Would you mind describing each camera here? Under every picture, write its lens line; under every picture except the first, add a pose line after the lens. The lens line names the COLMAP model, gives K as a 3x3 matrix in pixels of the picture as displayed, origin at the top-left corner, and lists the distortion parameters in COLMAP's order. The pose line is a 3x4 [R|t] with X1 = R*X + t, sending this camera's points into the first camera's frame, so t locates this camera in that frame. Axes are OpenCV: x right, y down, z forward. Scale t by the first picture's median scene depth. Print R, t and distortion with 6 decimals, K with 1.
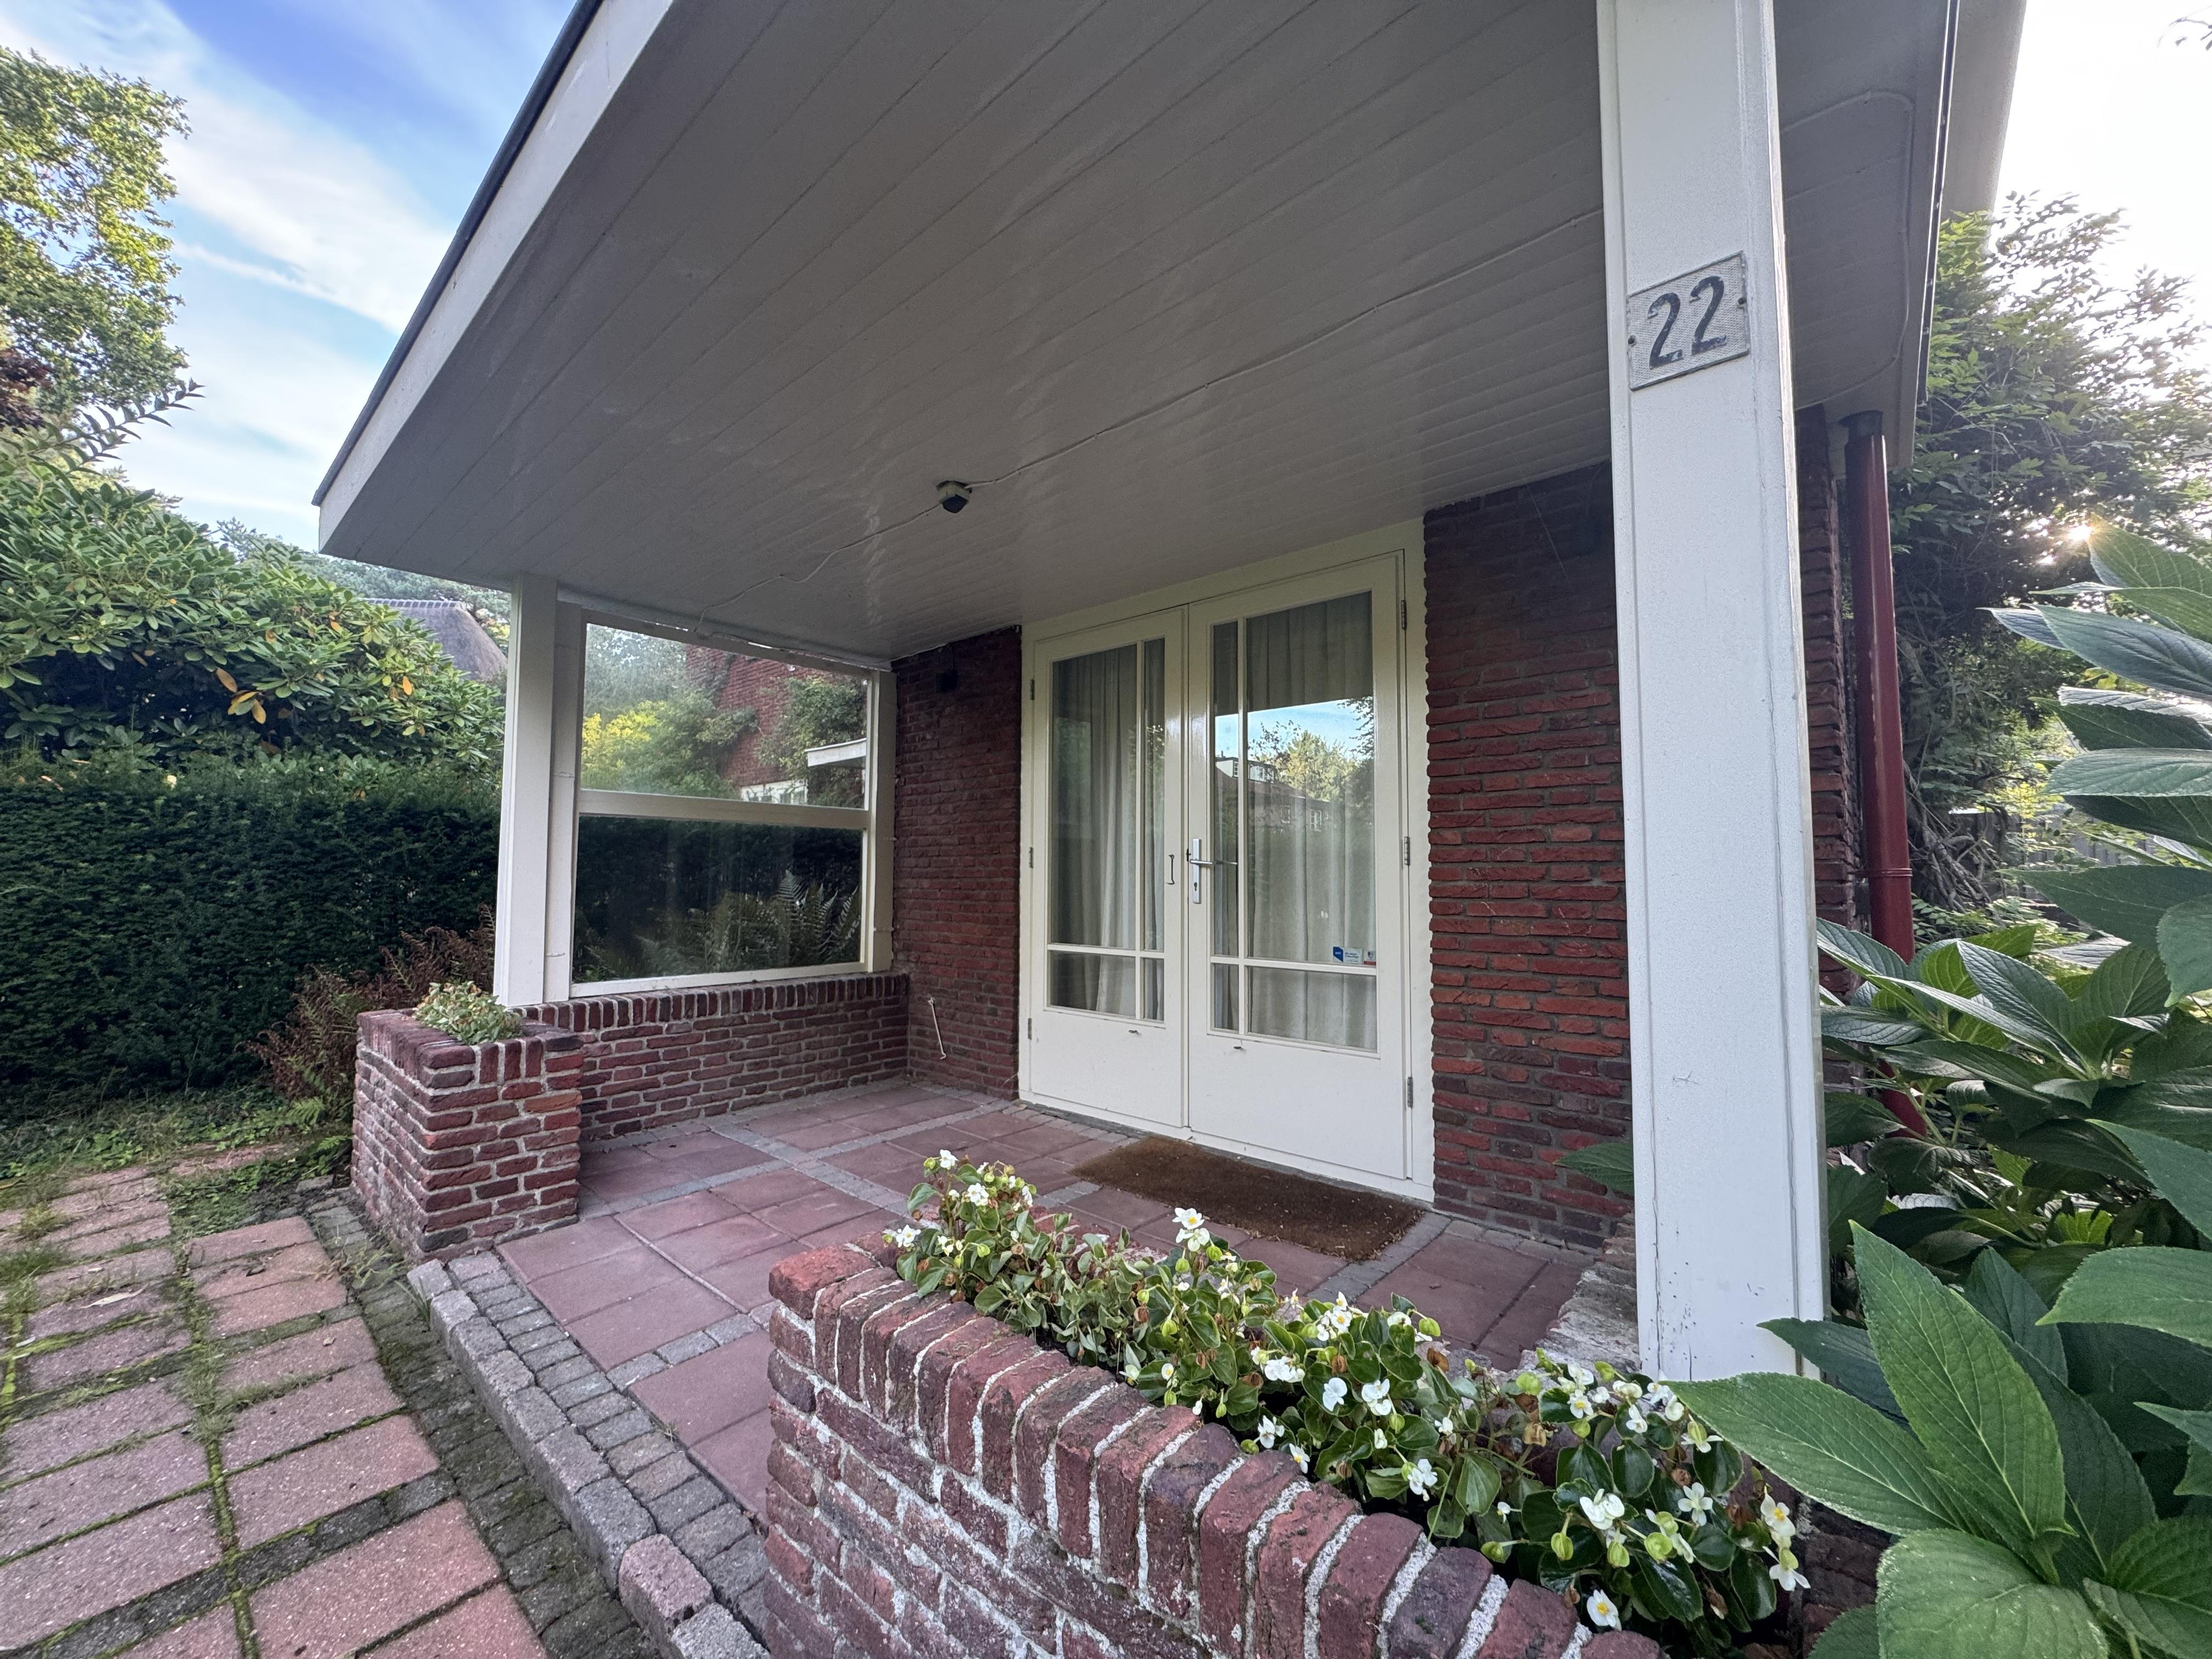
lens RADIAL K [[877.4, 0, 1106.7], [0, 877.4, 830.9], [0, 0, 1]] dist [-0.000875, -0.000563]
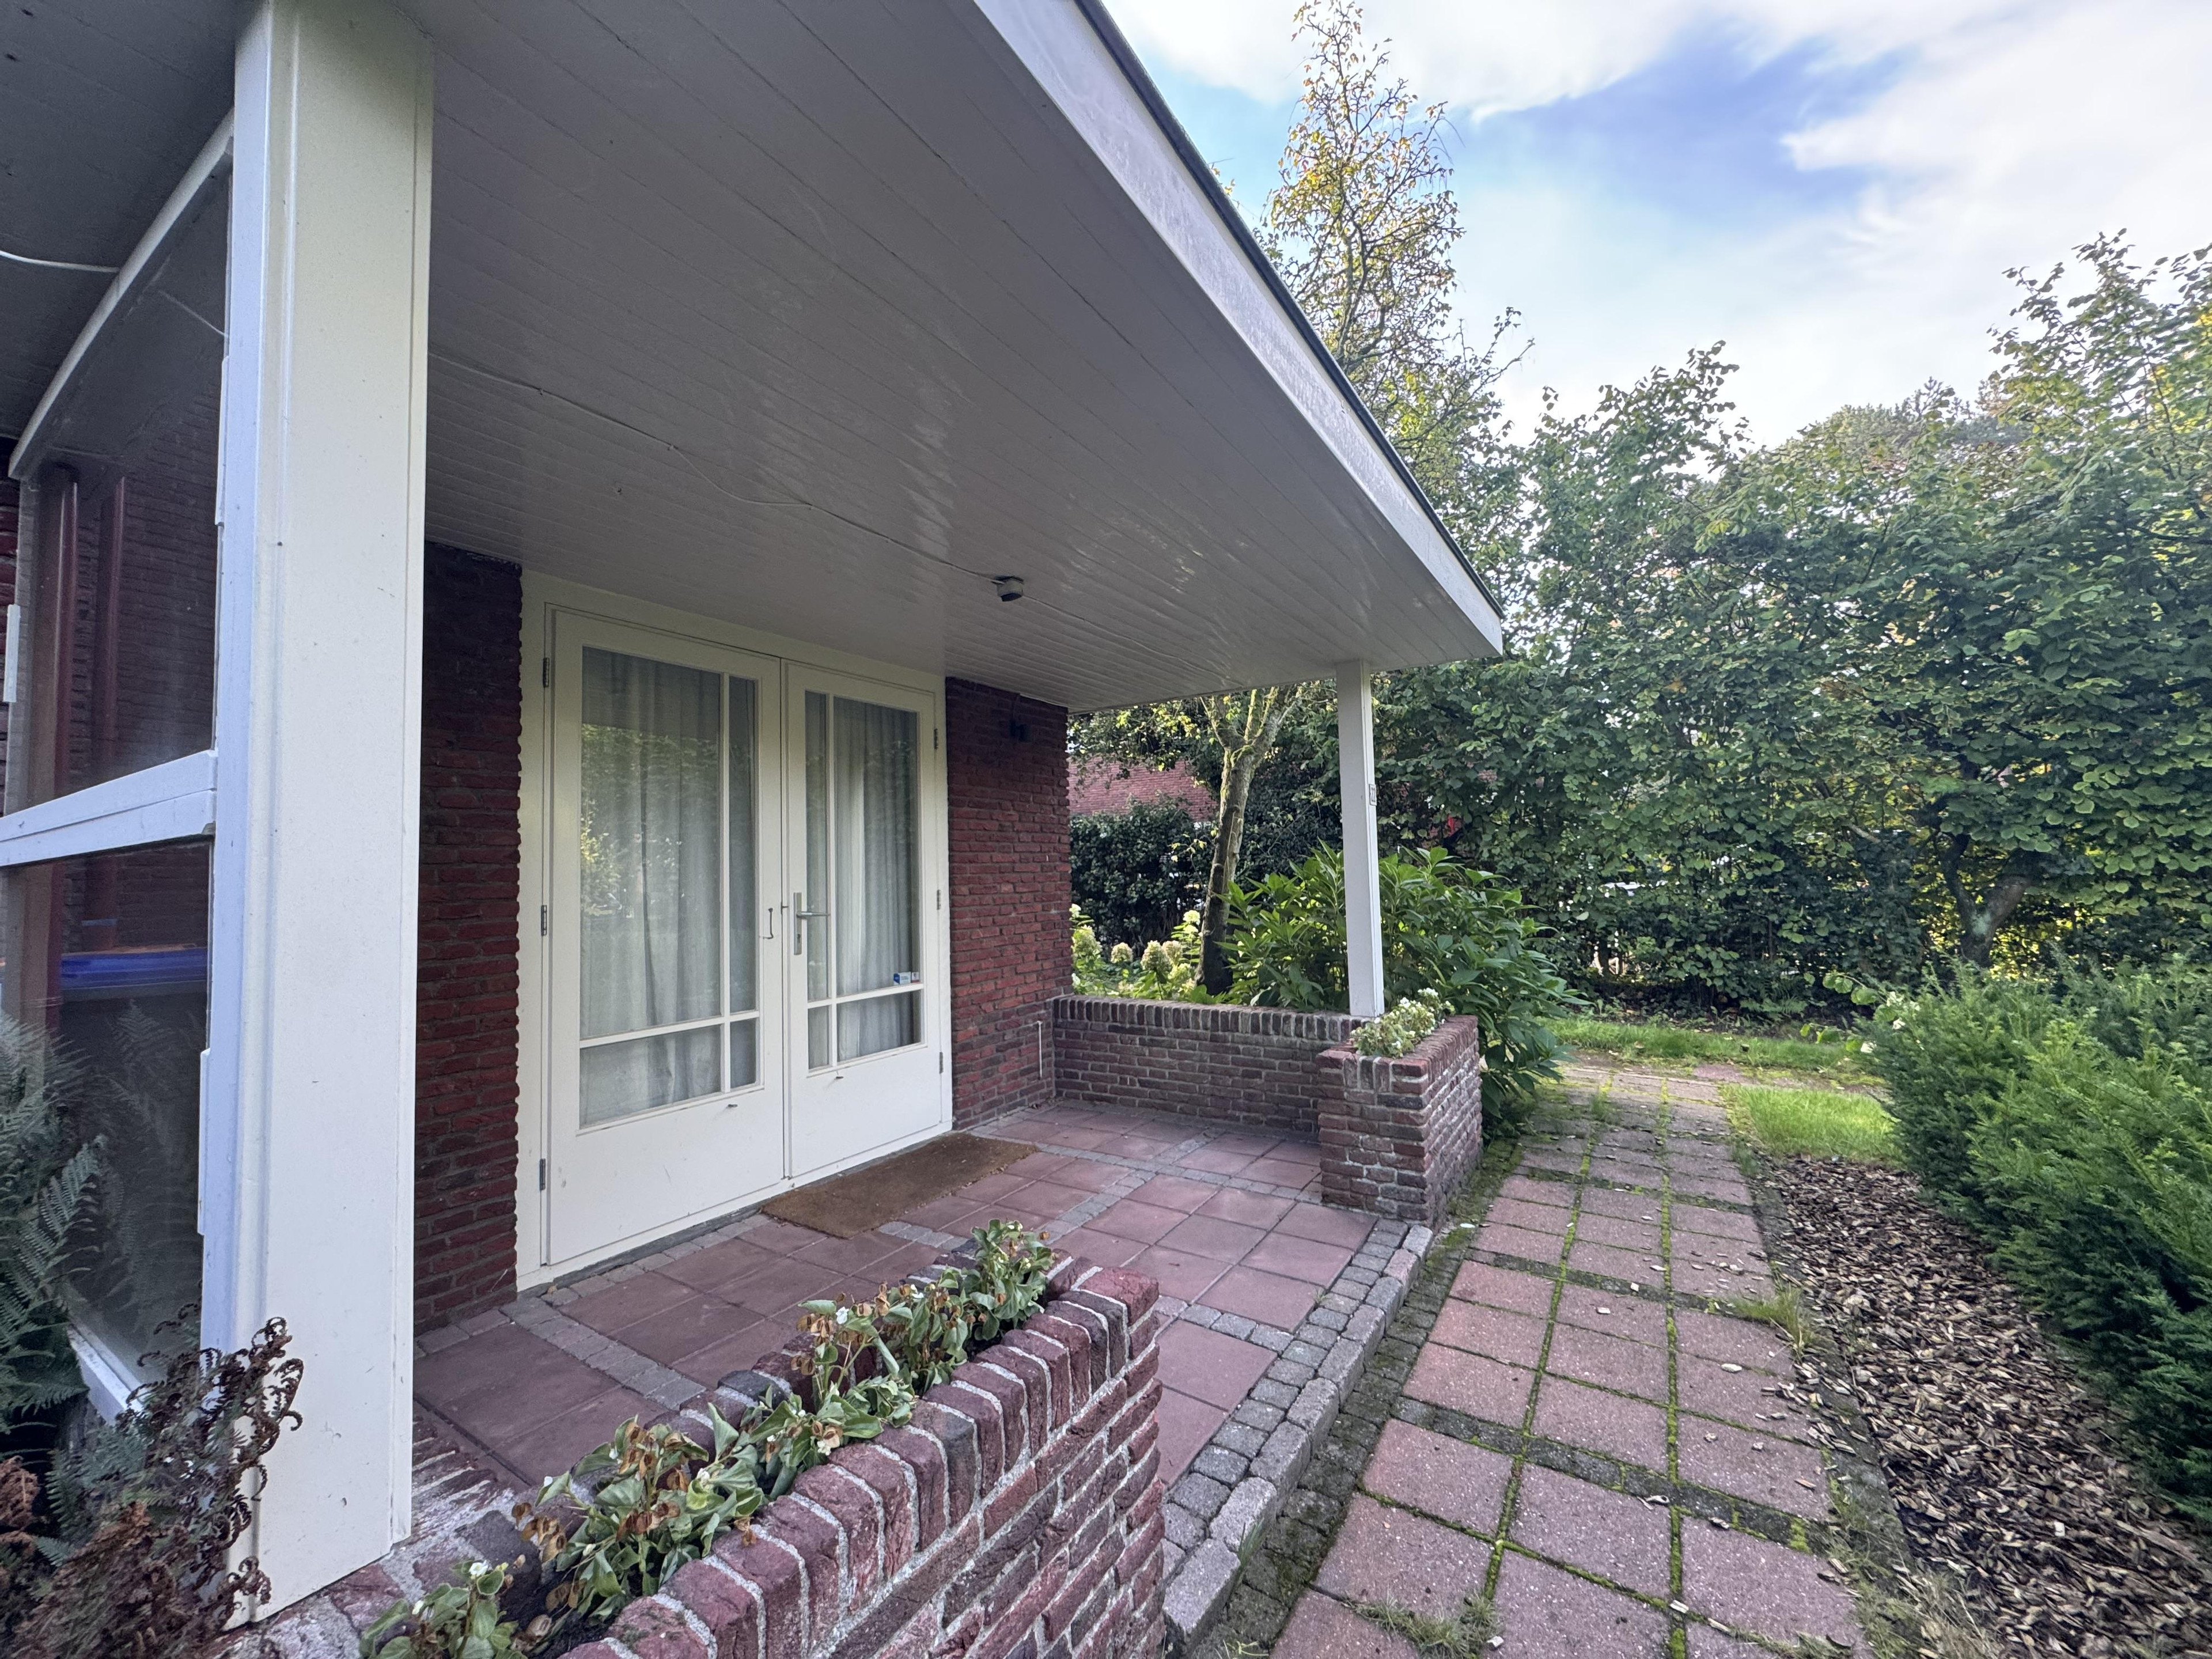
lens RADIAL K [[877.4, 0, 1105.9], [0, 877.4, 825.7], [0, 0, 1]] dist [-0.000875, -0.000563]
pose [[-0.160720, 0.056880, 0.985360, -0.939055], [-0.029720, 0.997606, -0.062434, -0.014284], [-0.986552, -0.039320, -0.158645, 0.774446]]
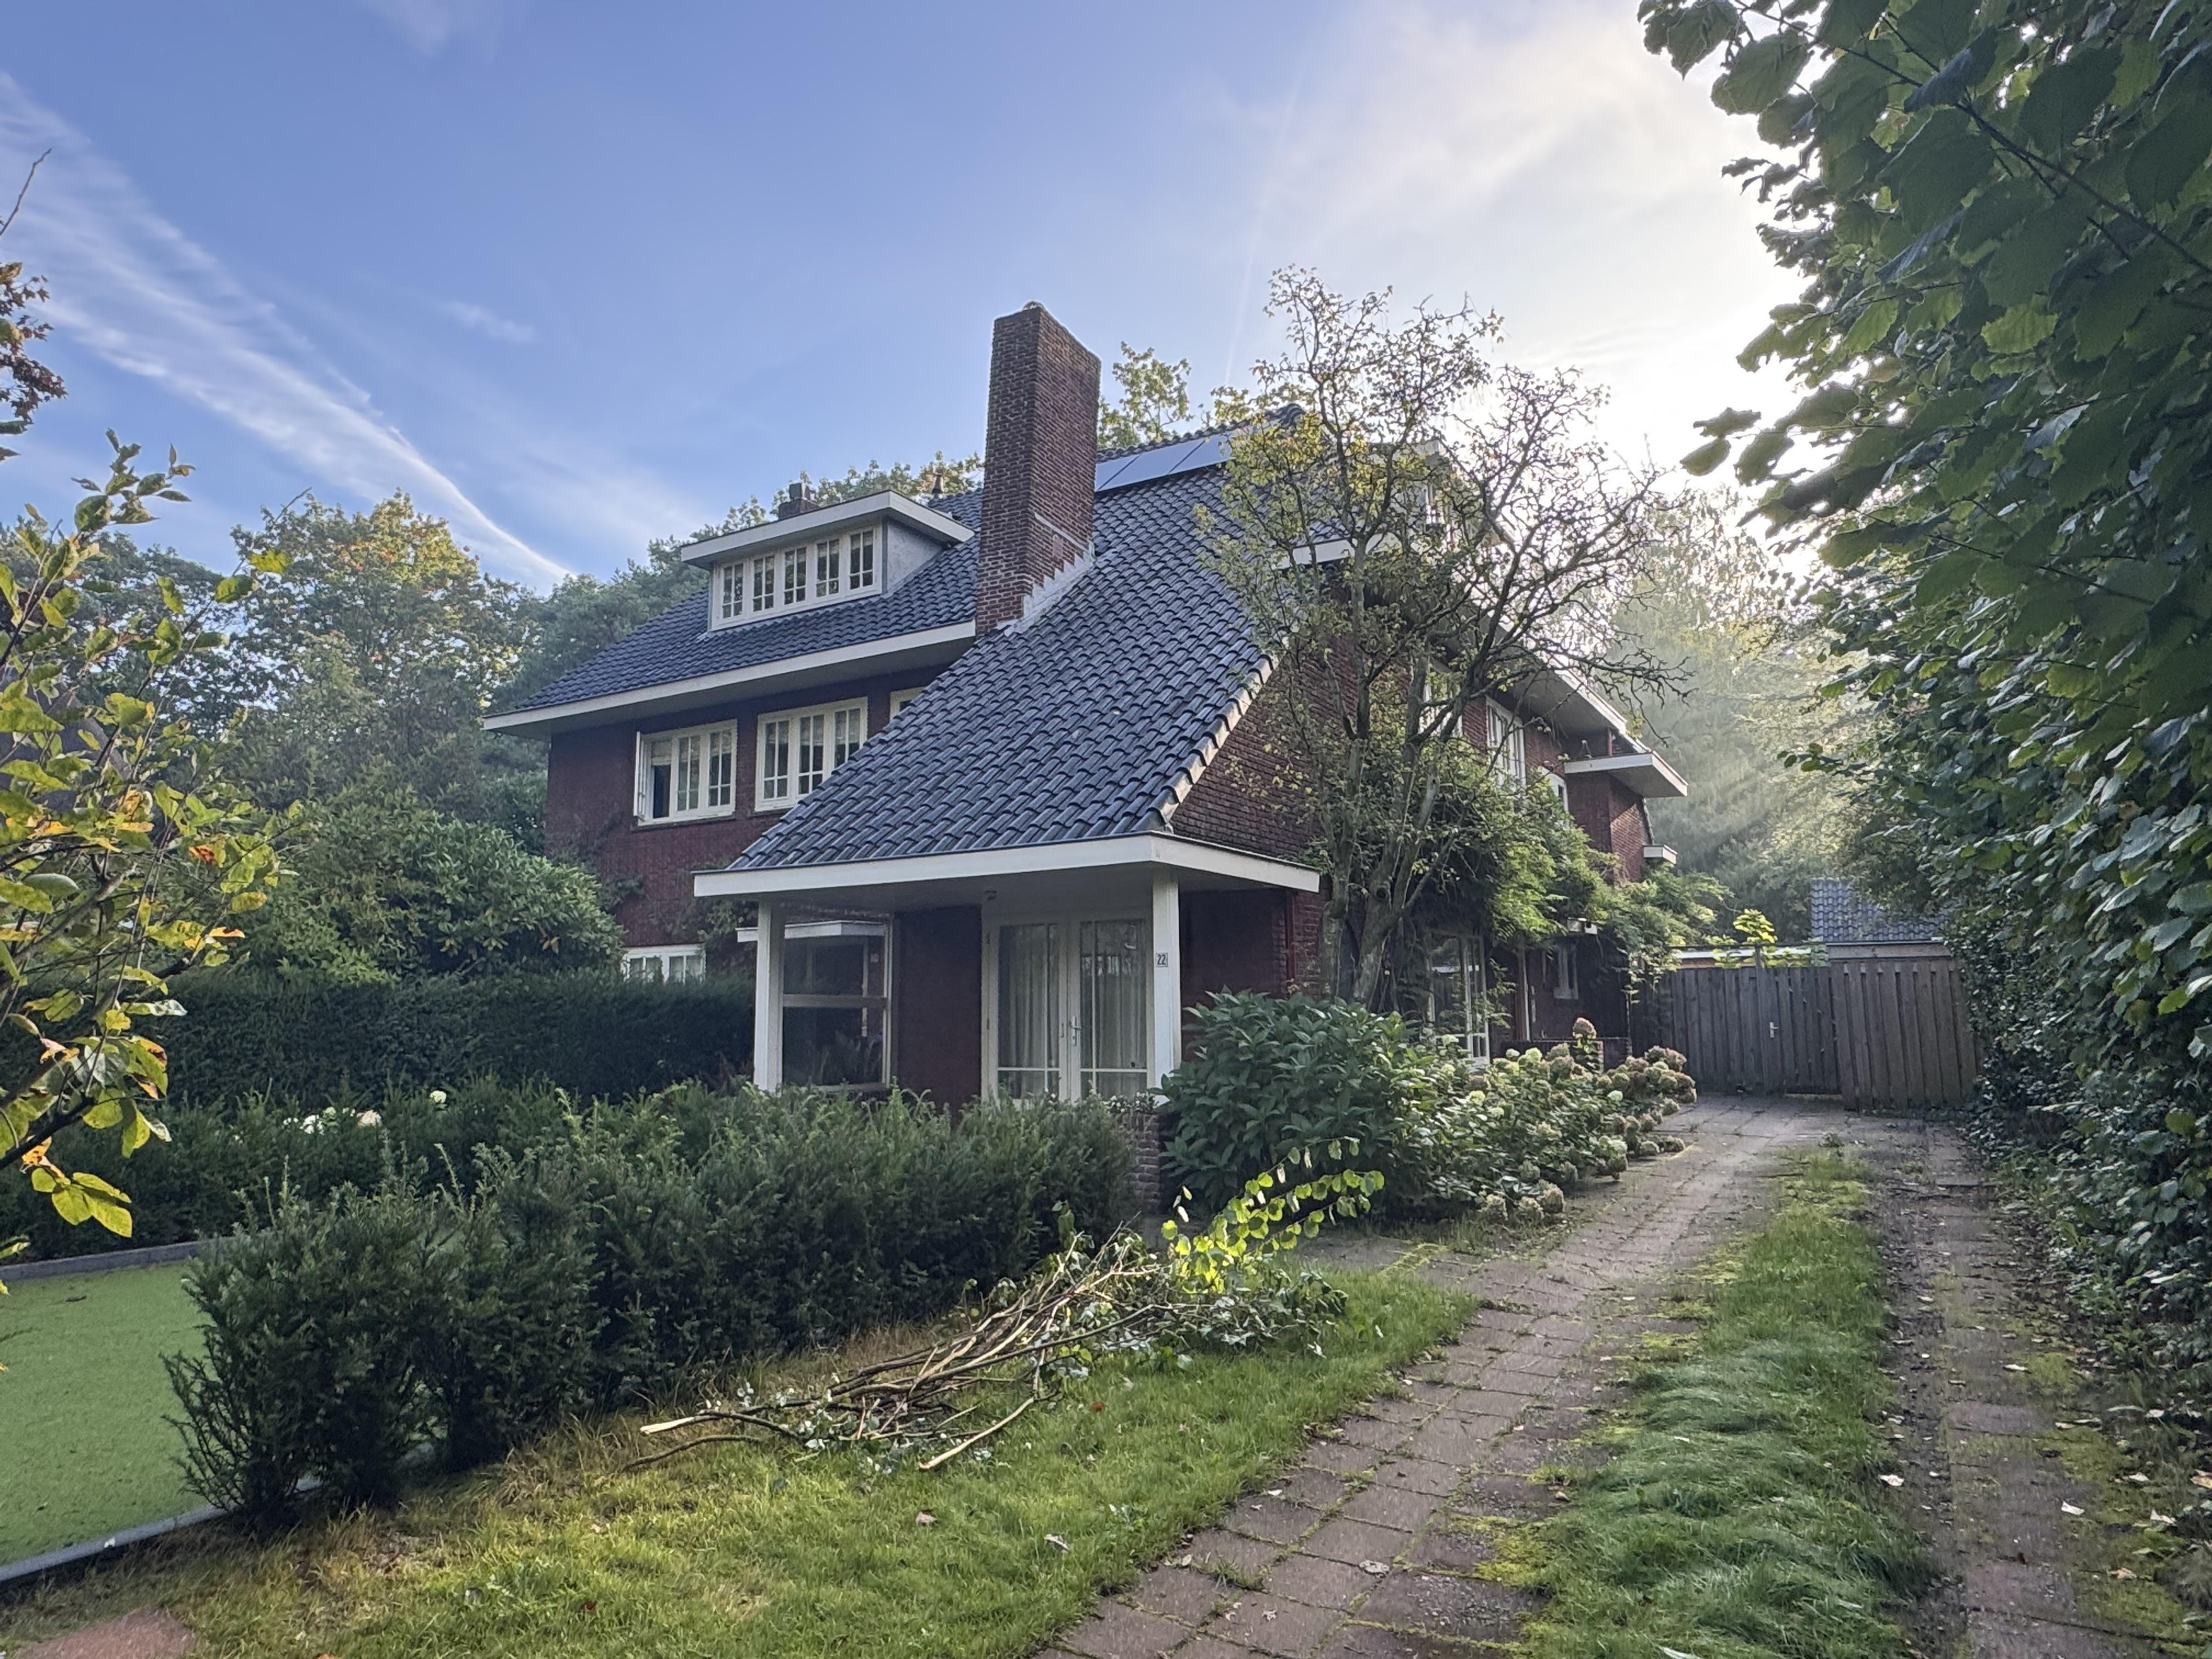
lens RADIAL K [[1360.1, 0, 1100.7], [0, 1360.1, 842.3], [0, 0, 1]] dist [-0.002983, 0.001516]
pose [[0.984305, 0.012428, 0.176035, -0.432078], [0.000928, 0.997139, -0.075586, -0.166395], [-0.176471, 0.074563, 0.981478, -2.373030]]
